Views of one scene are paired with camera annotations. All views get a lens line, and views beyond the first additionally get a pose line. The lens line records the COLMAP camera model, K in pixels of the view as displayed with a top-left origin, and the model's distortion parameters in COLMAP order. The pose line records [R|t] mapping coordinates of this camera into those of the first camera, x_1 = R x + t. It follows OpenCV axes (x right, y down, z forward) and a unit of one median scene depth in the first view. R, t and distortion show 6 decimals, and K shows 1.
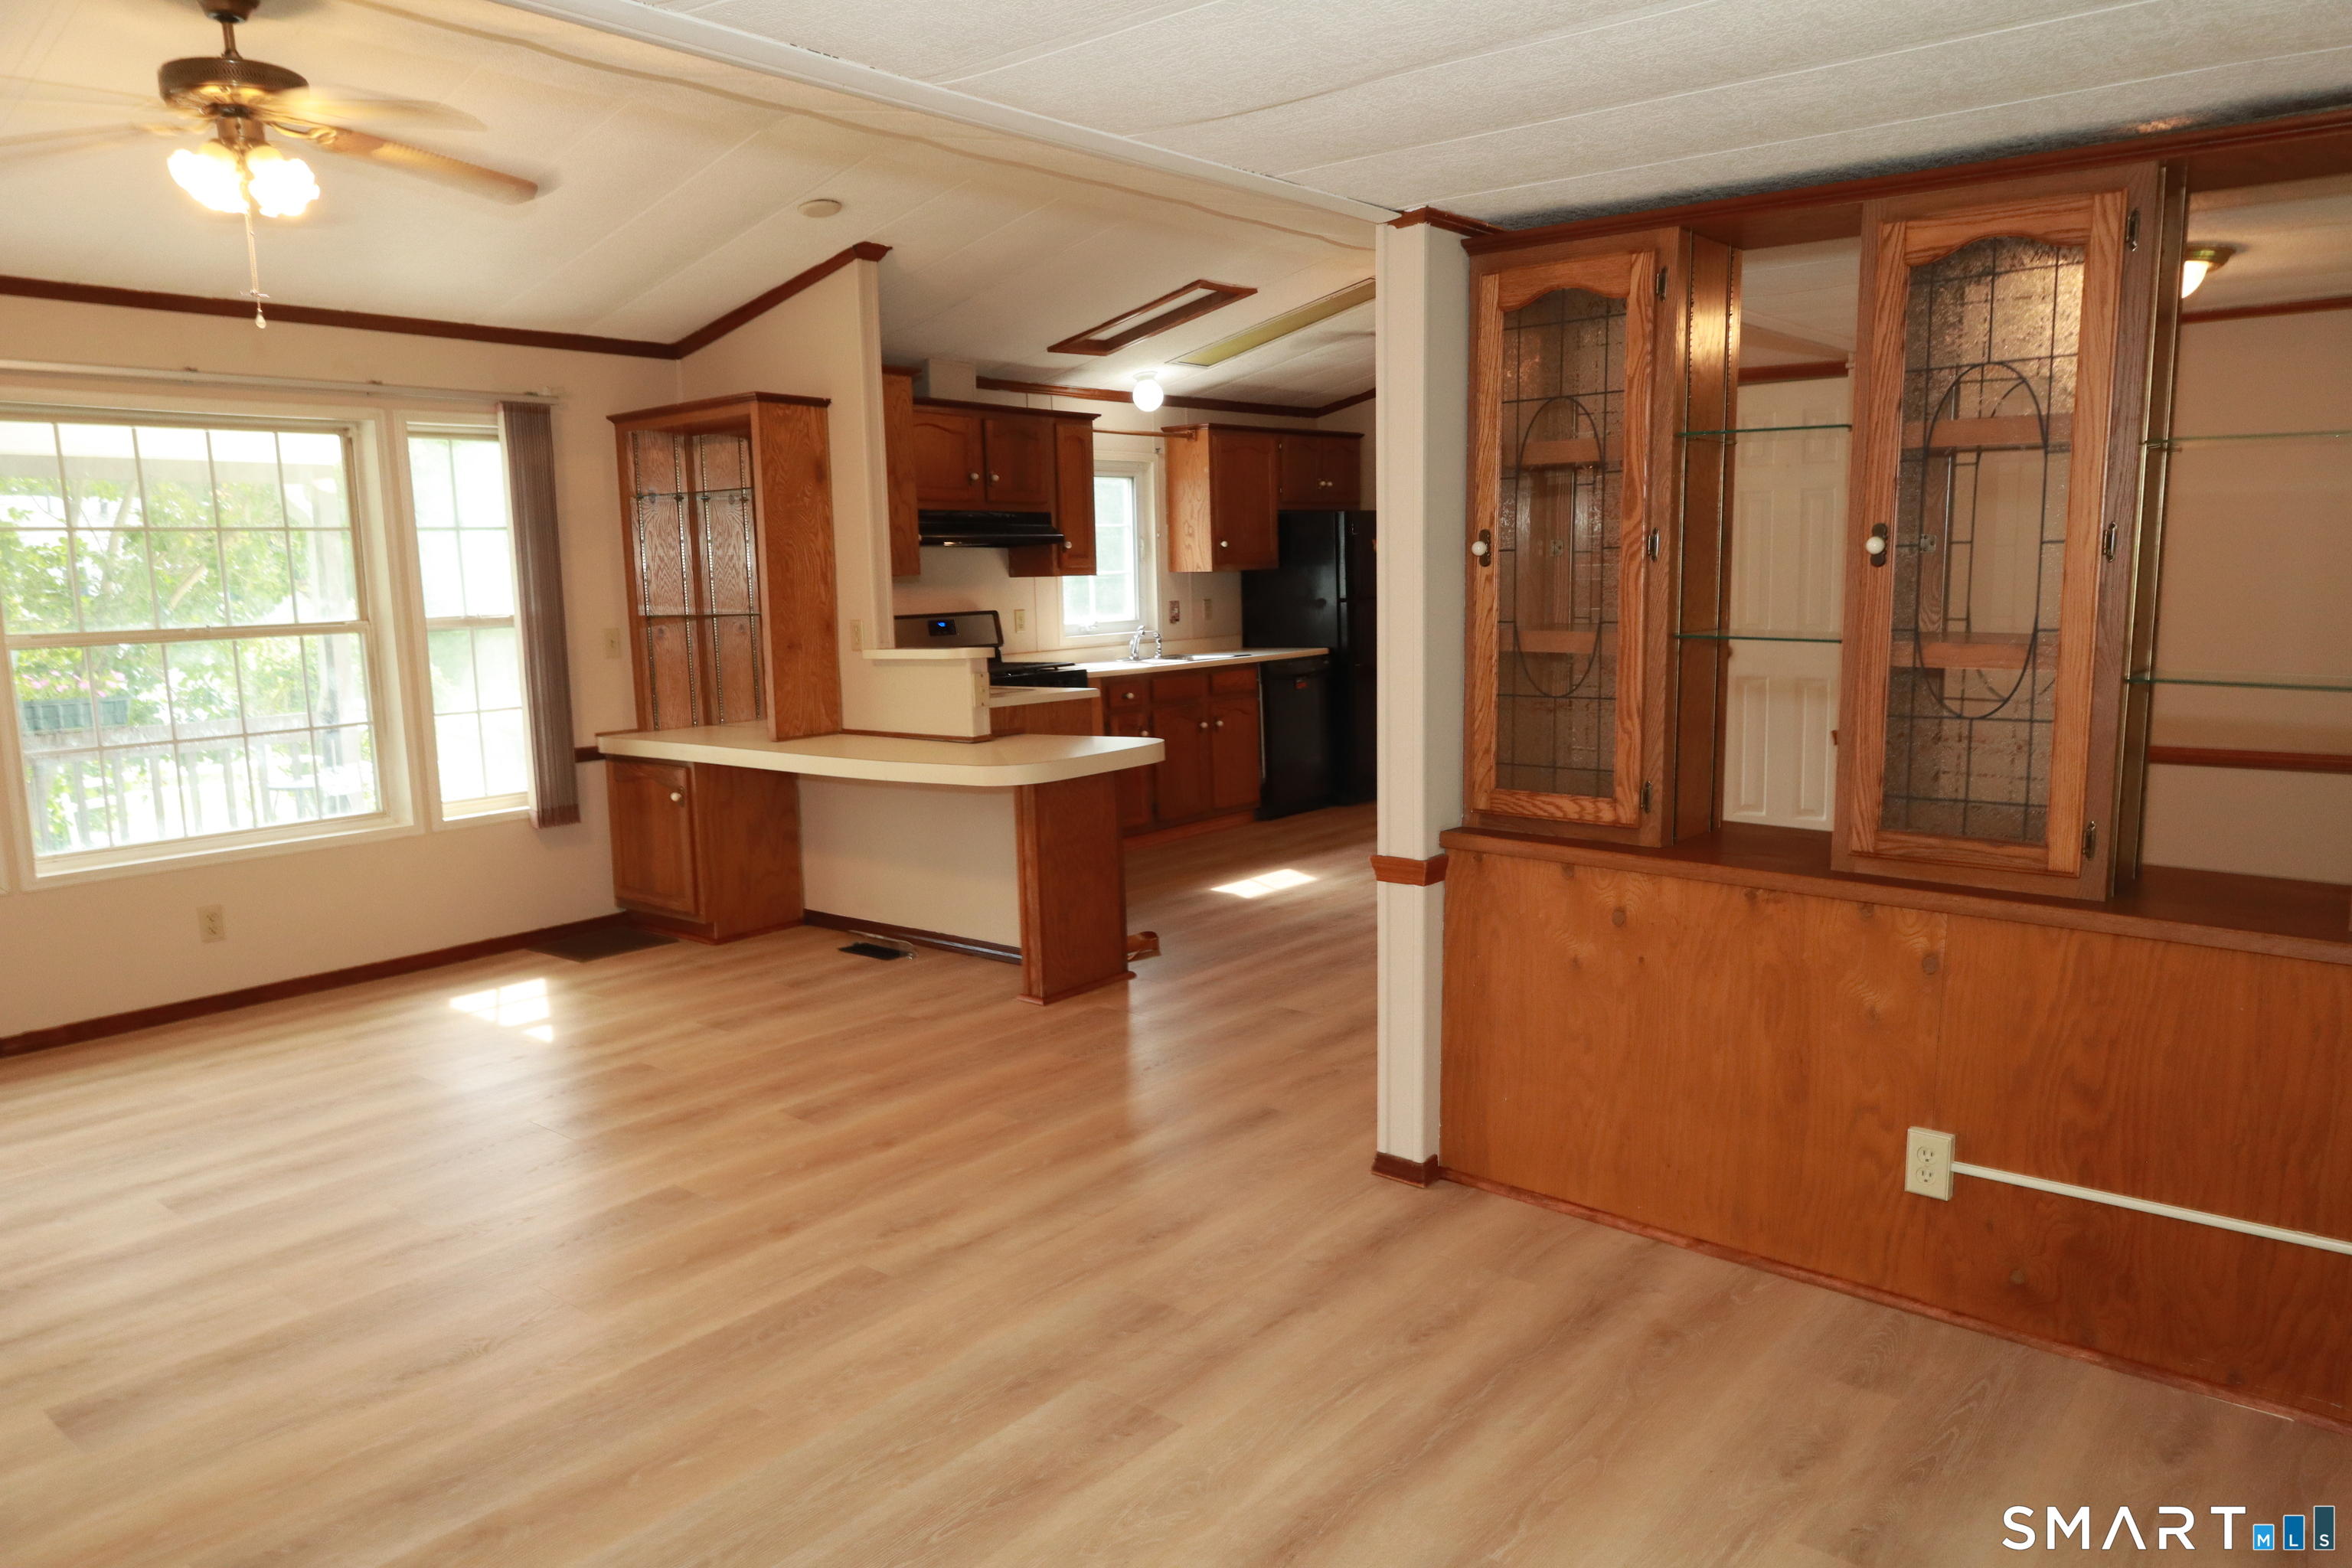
lens RADIAL K [[1579.6, 0, 1191.2], [0, 1579.6, 798.3], [0, 0, 1]] dist [0.000596, 0.000804]
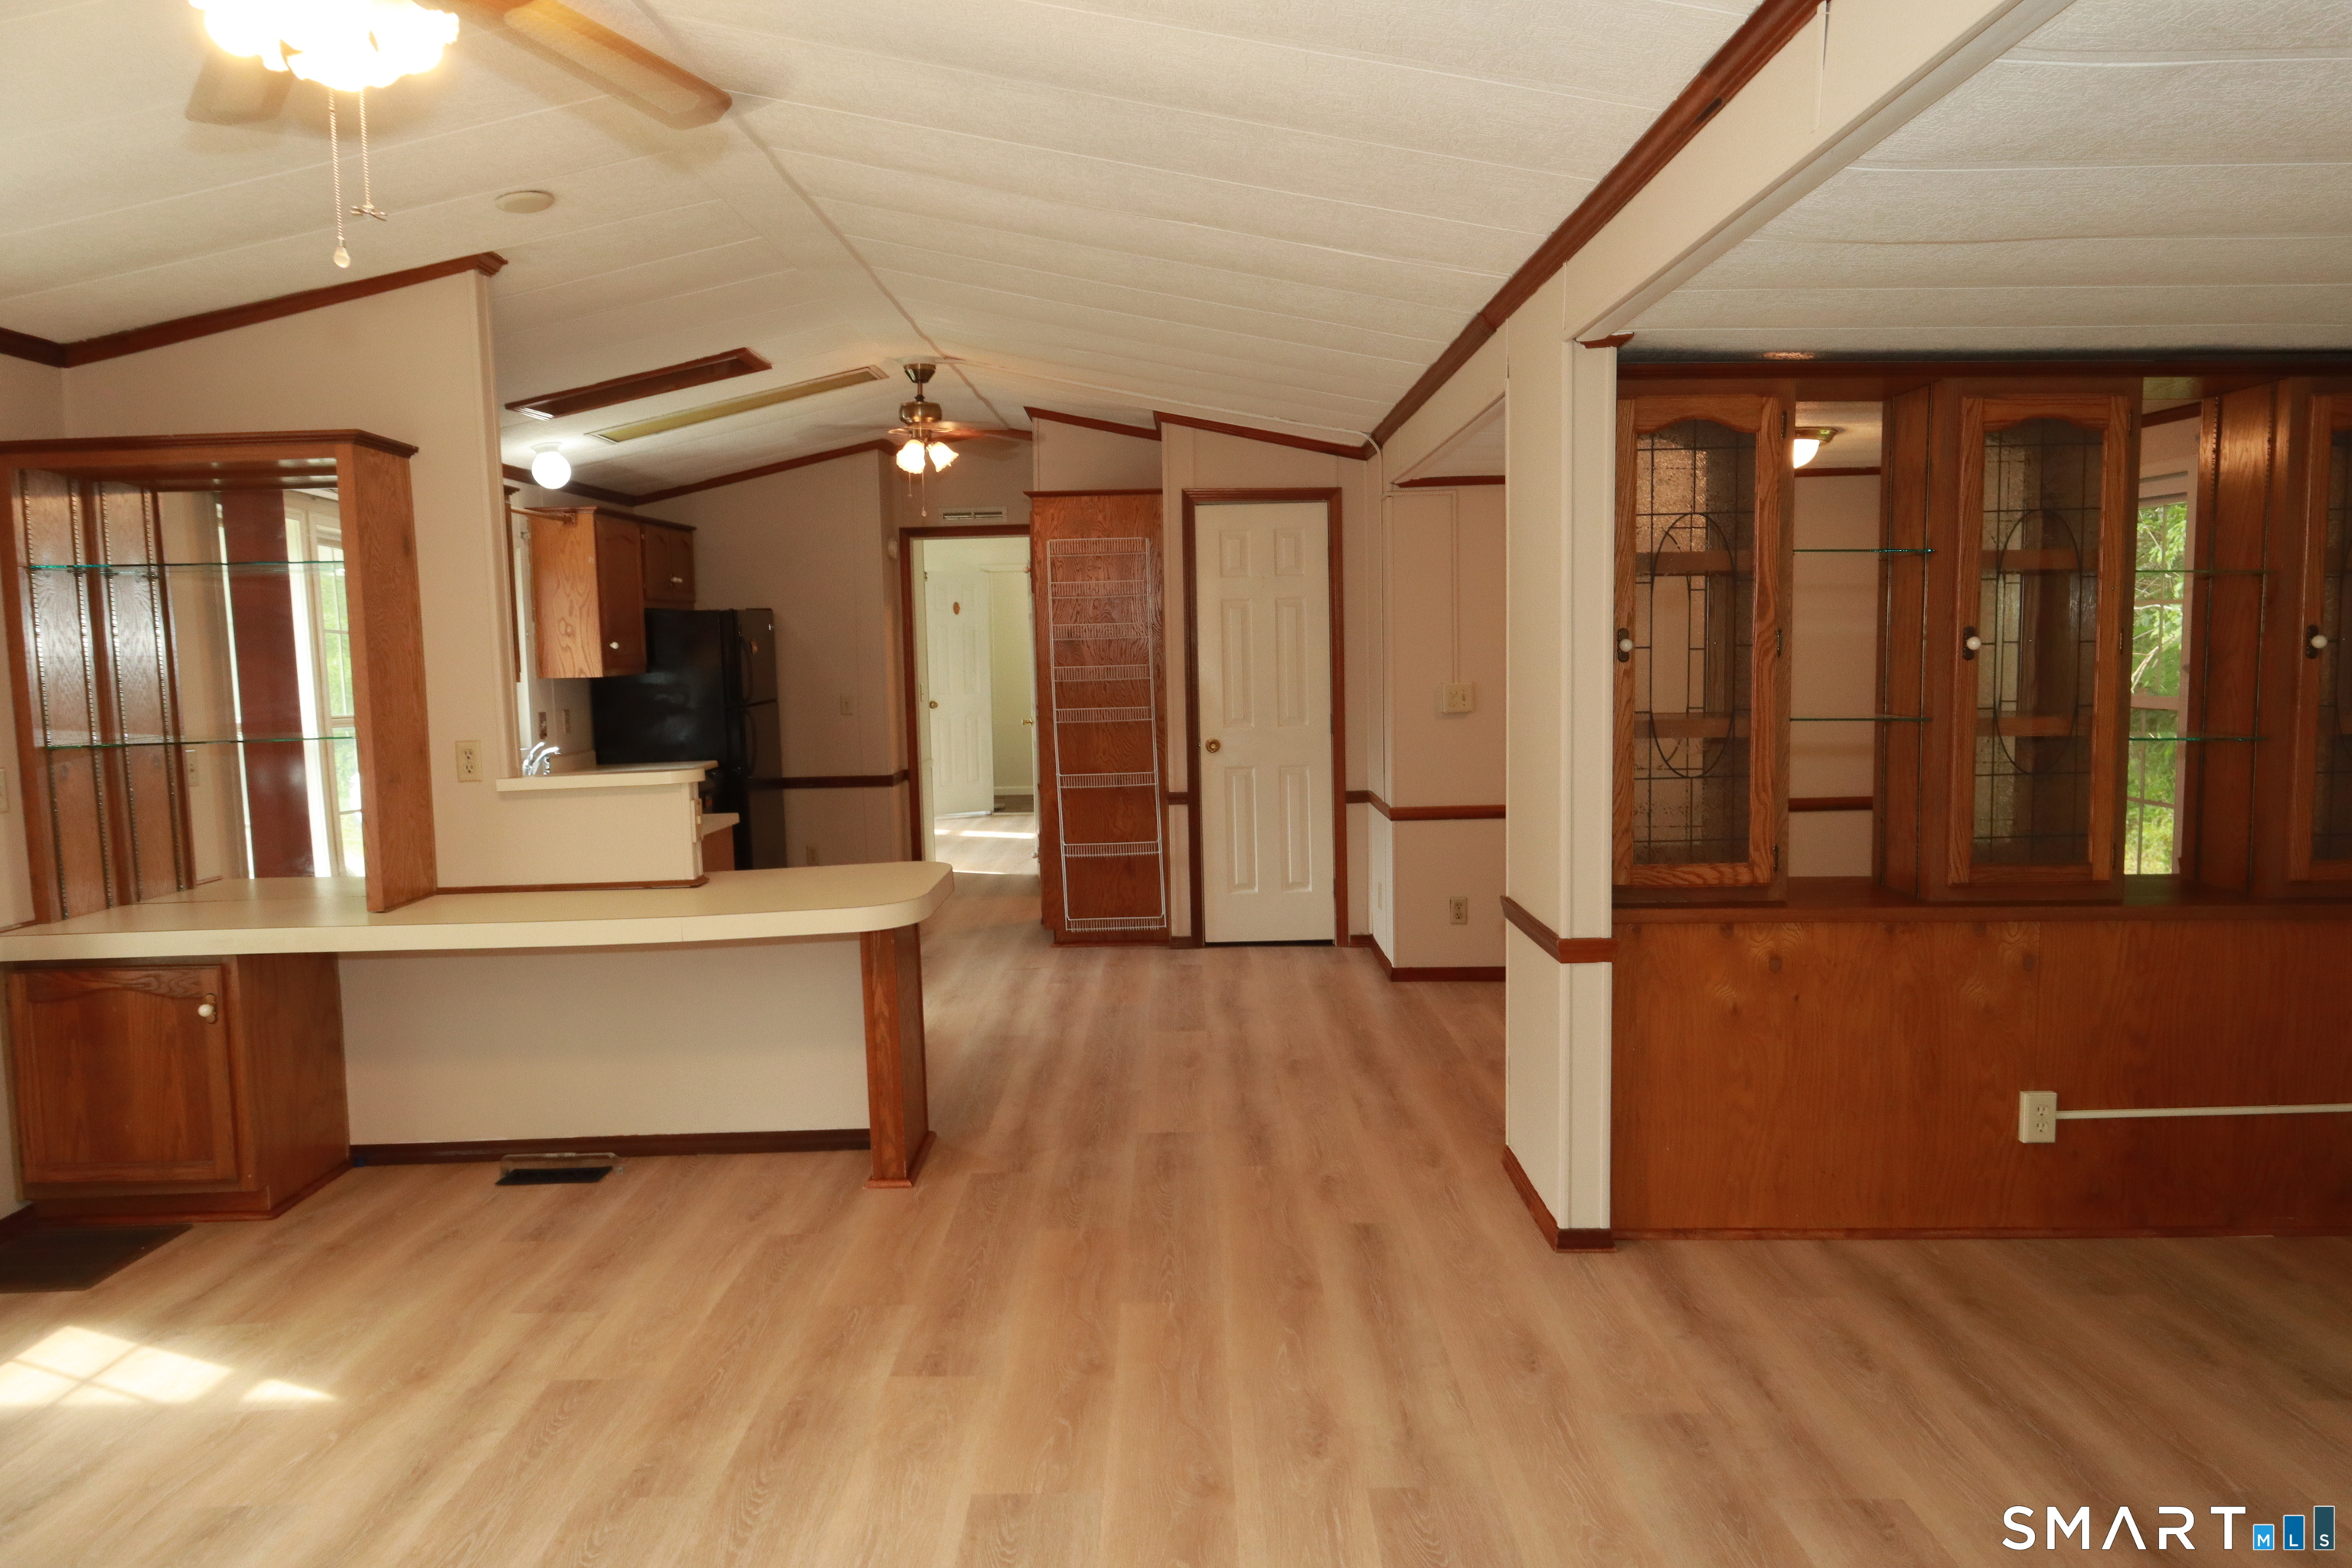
lens RADIAL K [[1579.6, 0, 1191.2], [0, 1579.6, 798.3], [0, 0, 1]] dist [0.000596, 0.000804]
pose [[0.767237, -0.056893, 0.638835, -0.495989], [0.099495, 0.994558, -0.030921, -0.032695], [-0.633599, 0.087285, 0.768722, 0.239143]]
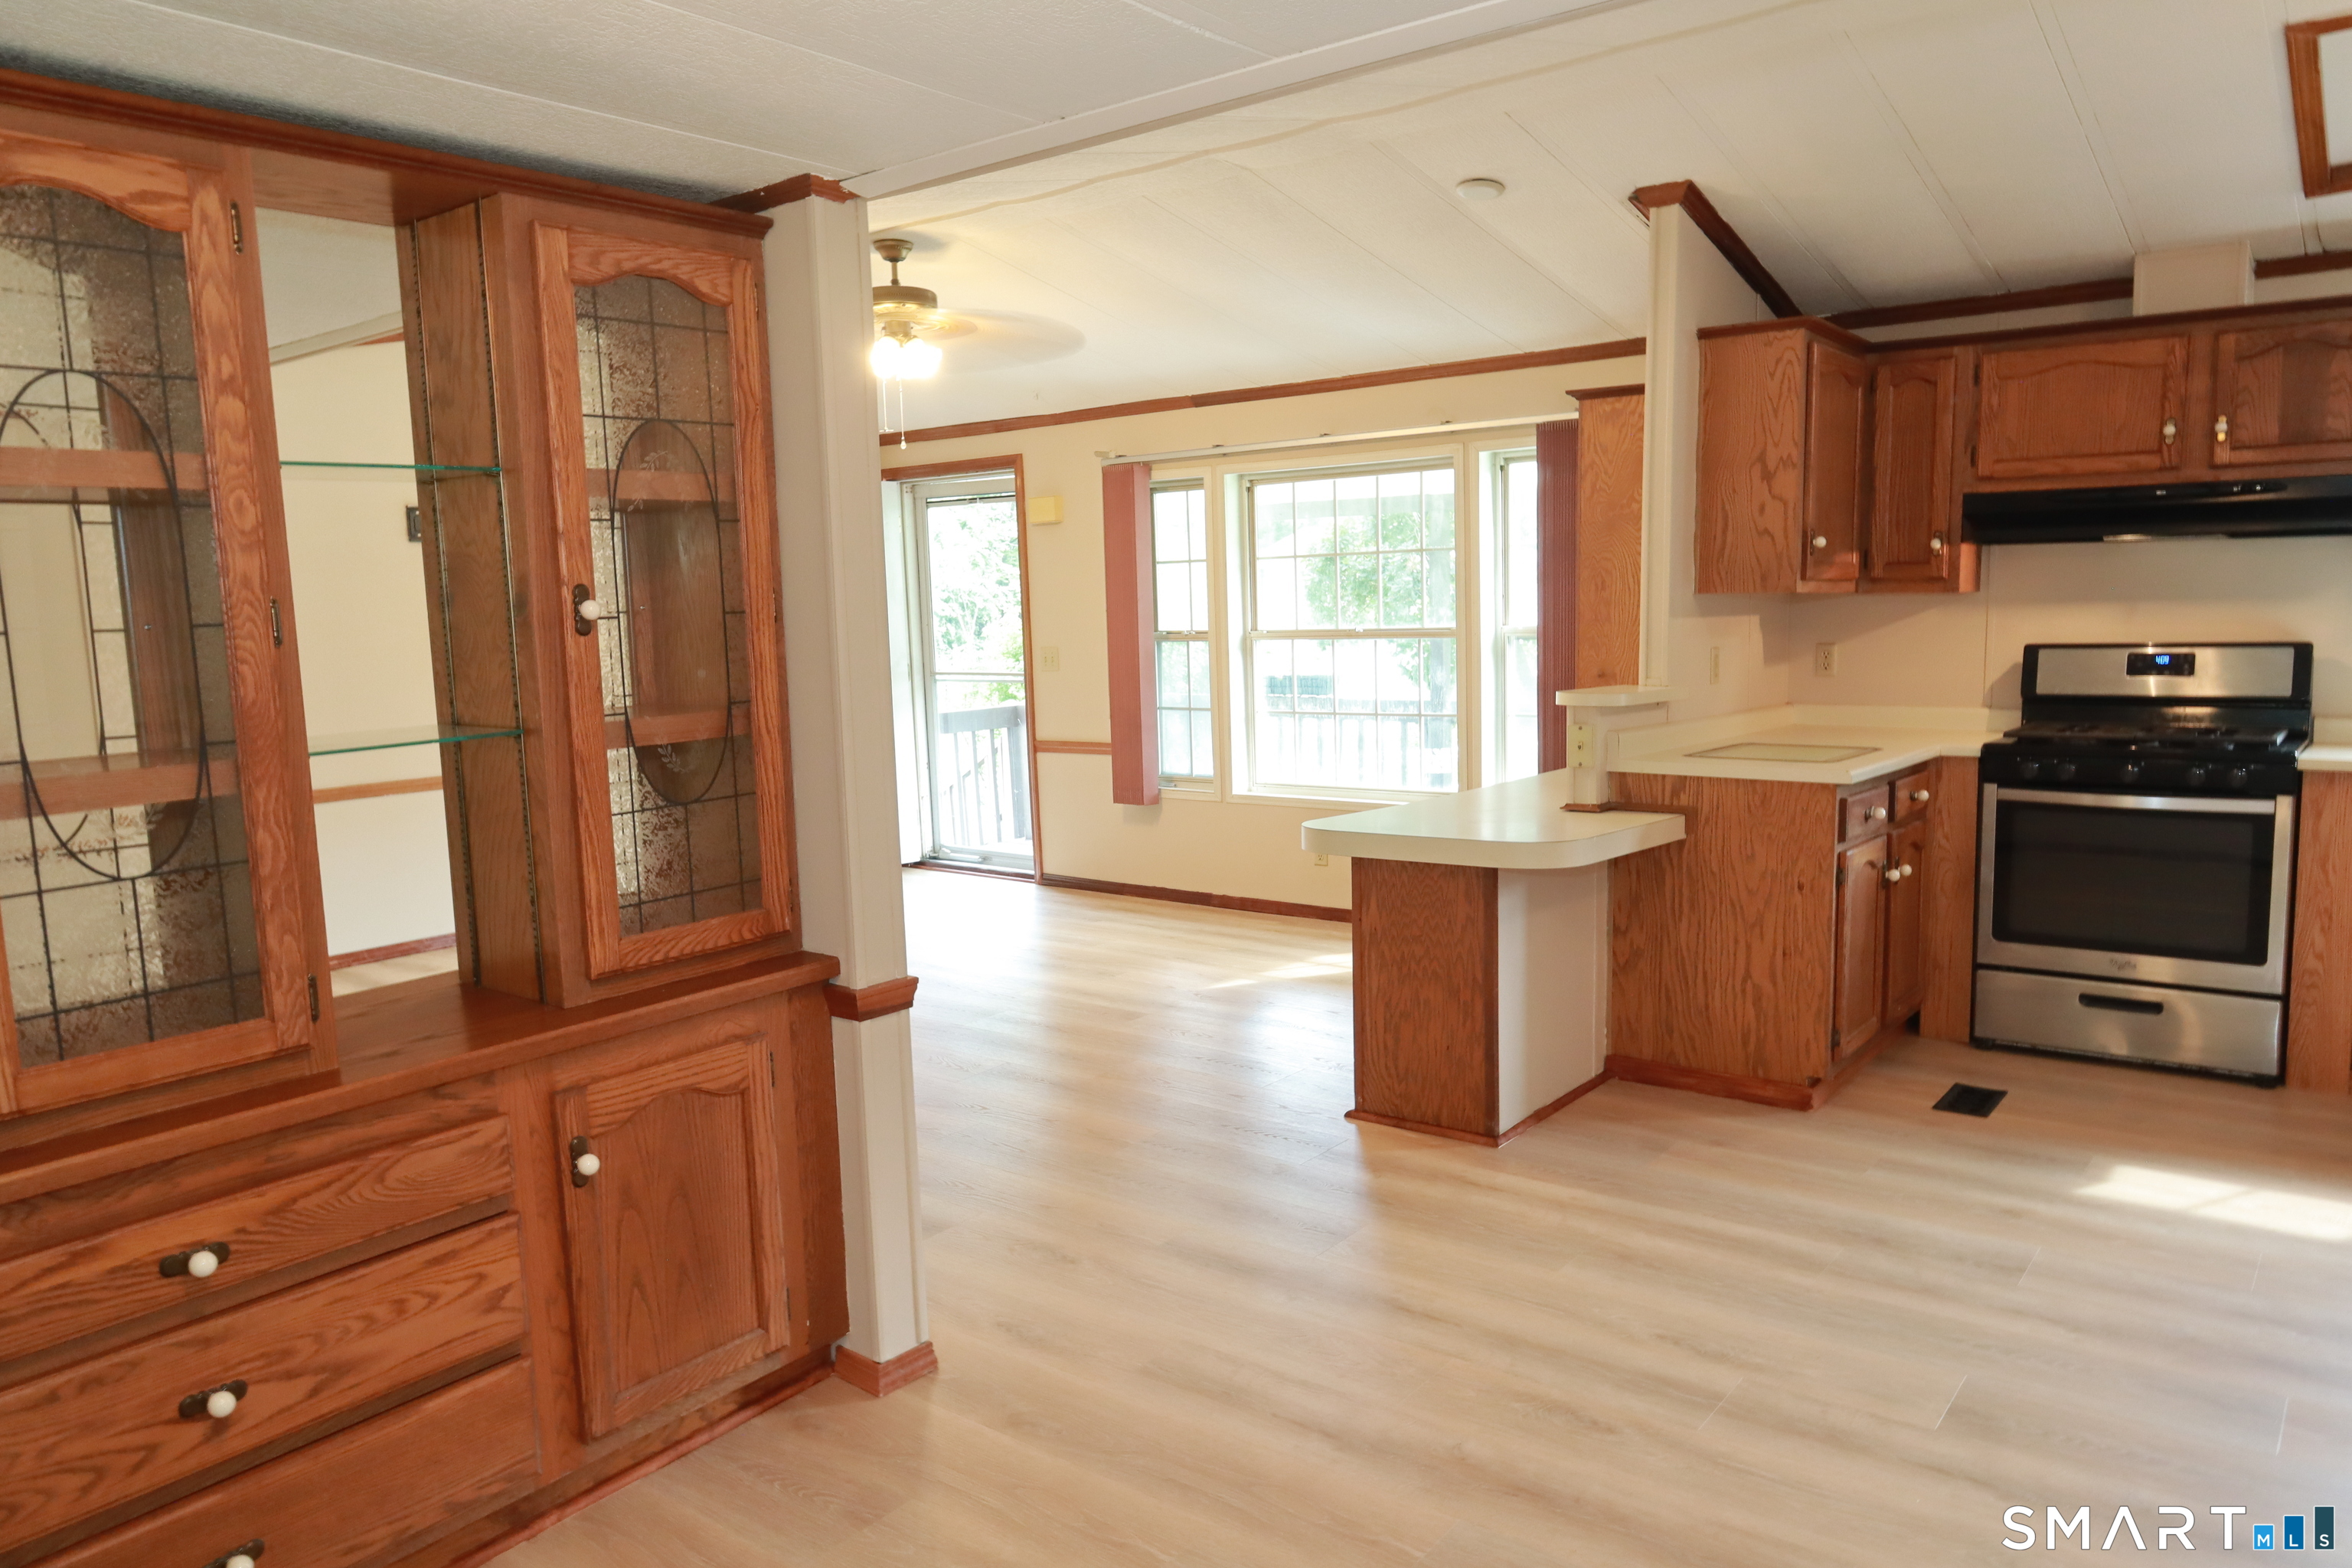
lens RADIAL K [[1590.1, 0, 1187.0], [0, 1590.1, 793.1], [0, 0, 1]] dist [-0.001336, -0.001024]
pose [[0.026344, 0.140076, -0.989790, 0.709249], [-0.119295, 0.983499, 0.136010, -0.141639], [0.992509, 0.114494, 0.042619, 0.845320]]
